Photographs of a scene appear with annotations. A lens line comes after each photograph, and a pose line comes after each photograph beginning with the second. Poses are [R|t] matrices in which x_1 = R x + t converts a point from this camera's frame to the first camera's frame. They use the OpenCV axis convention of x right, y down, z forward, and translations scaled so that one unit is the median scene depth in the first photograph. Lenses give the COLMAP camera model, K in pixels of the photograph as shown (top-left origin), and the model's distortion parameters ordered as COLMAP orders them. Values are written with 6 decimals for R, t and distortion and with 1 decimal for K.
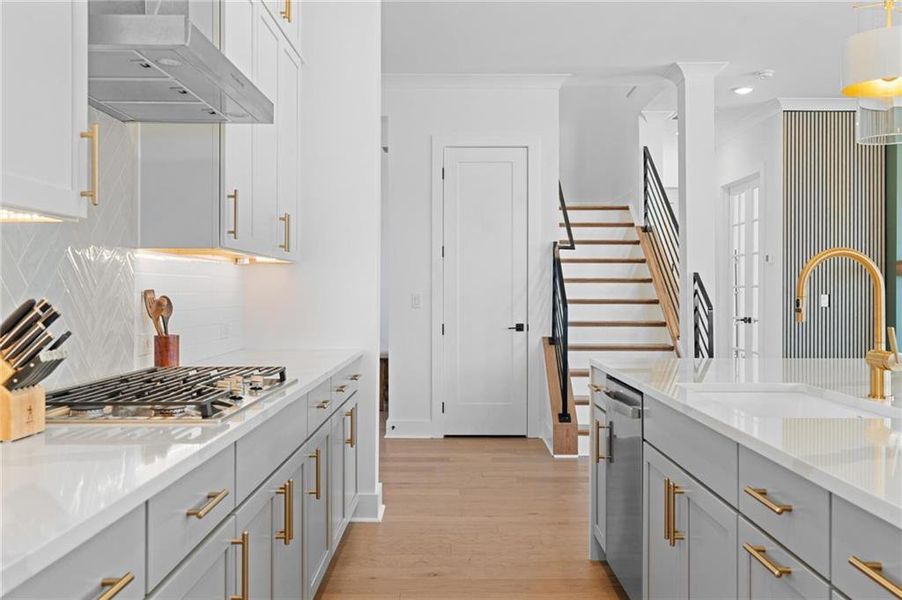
lens RADIAL K [[812.2, 0, 455.2], [0, 812.2, 293.3], [0, 0, 1]] dist [0.005186, -0.001546]
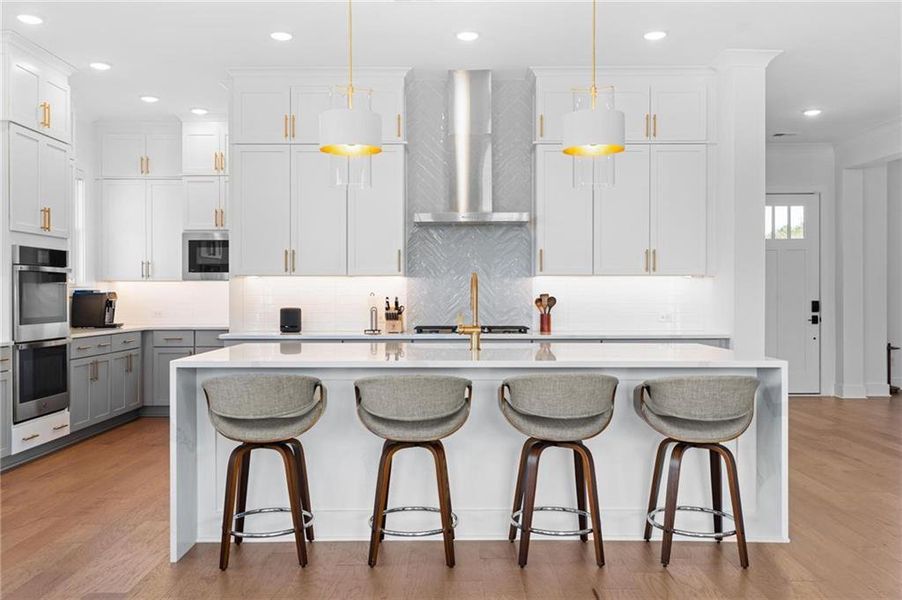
lens RADIAL K [[783.0, 0, 451.0], [0, 783.0, 300.0], [0, 0, 1]] dist [-0.004632, -0.002596]
pose [[0.004752, 0.007260, -0.999962, 0.898466], [-0.000188, 0.999974, 0.007259, -0.001762], [0.999989, 0.000154, 0.004753, 0.353796]]
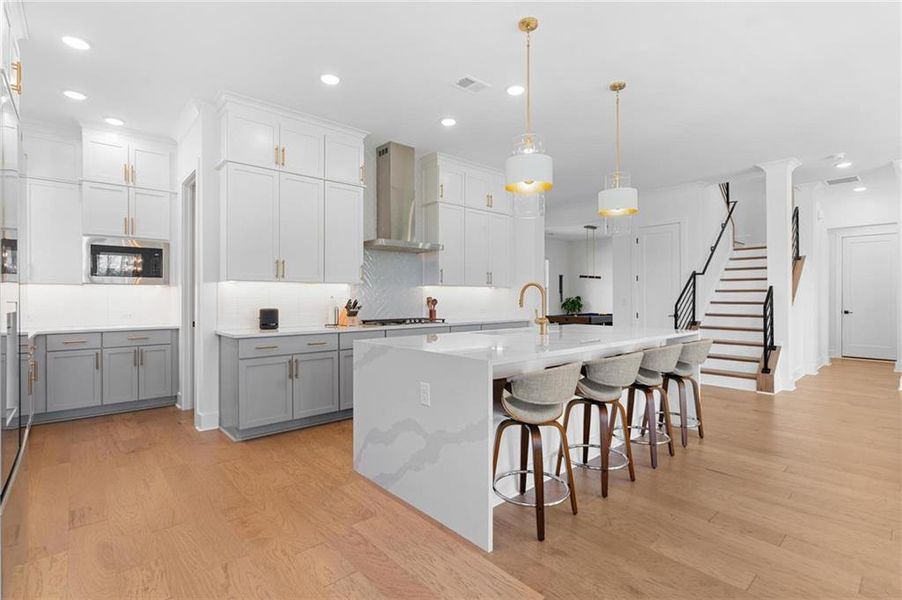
lens RADIAL K [[426.8, 0, 448.7], [0, 426.8, 296.5], [0, 0, 1]] dist [-0.002096, -0.000152]
pose [[0.664975, -0.003741, -0.746856, 0.540025], [0.000860, 0.999991, -0.004242, 0.000504], [0.746865, 0.002178, 0.664972, -0.100063]]
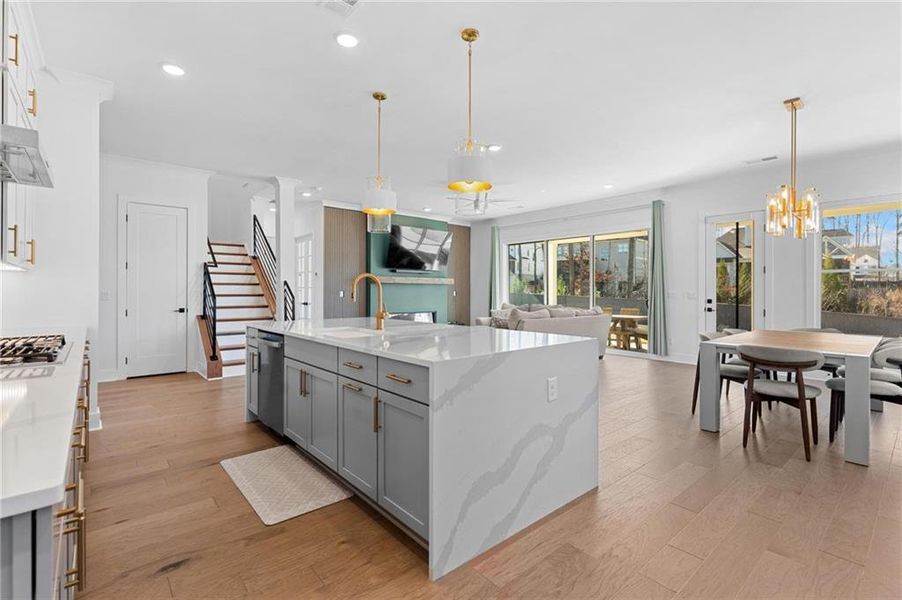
lens RADIAL K [[418.7, 0, 455.6], [0, 418.7, 289.4], [0, 0, 1]] dist [-0.000438, 0.000151]
pose [[0.754311, 0.001562, 0.656515, -0.076766], [0.000920, 0.999994, -0.003436, 0.000339], [-0.656516, 0.003196, 0.754305, -0.081354]]
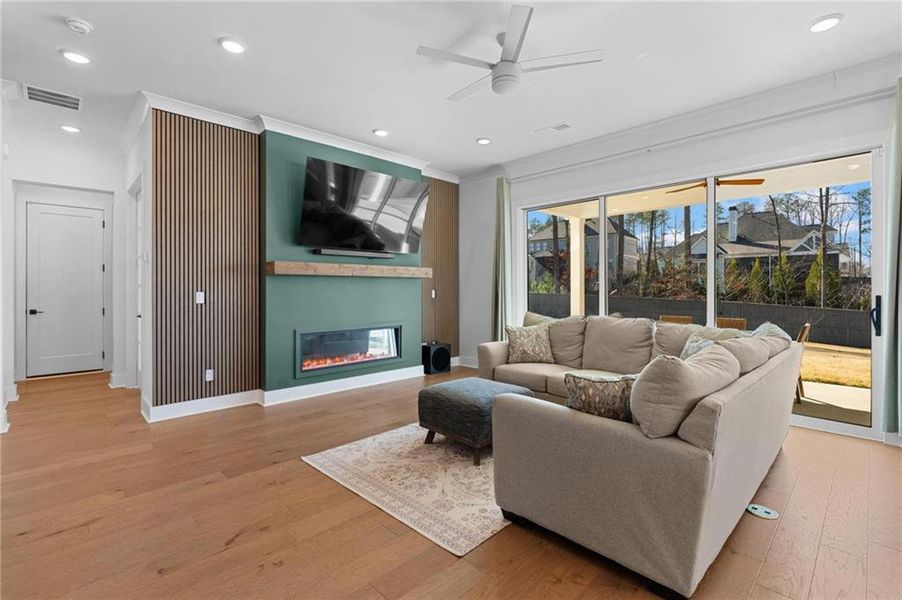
lens RADIAL K [[411.3, 0, 451.0], [0, 411.3, 290.3], [0, 0, 1]] dist [-0.001913, 0.000331]
pose [[0.721498, -0.006679, 0.692384, 0.399343], [0.005712, 0.999977, 0.003693, -0.001045], [-0.692392, 0.001290, 0.721520, 0.481363]]
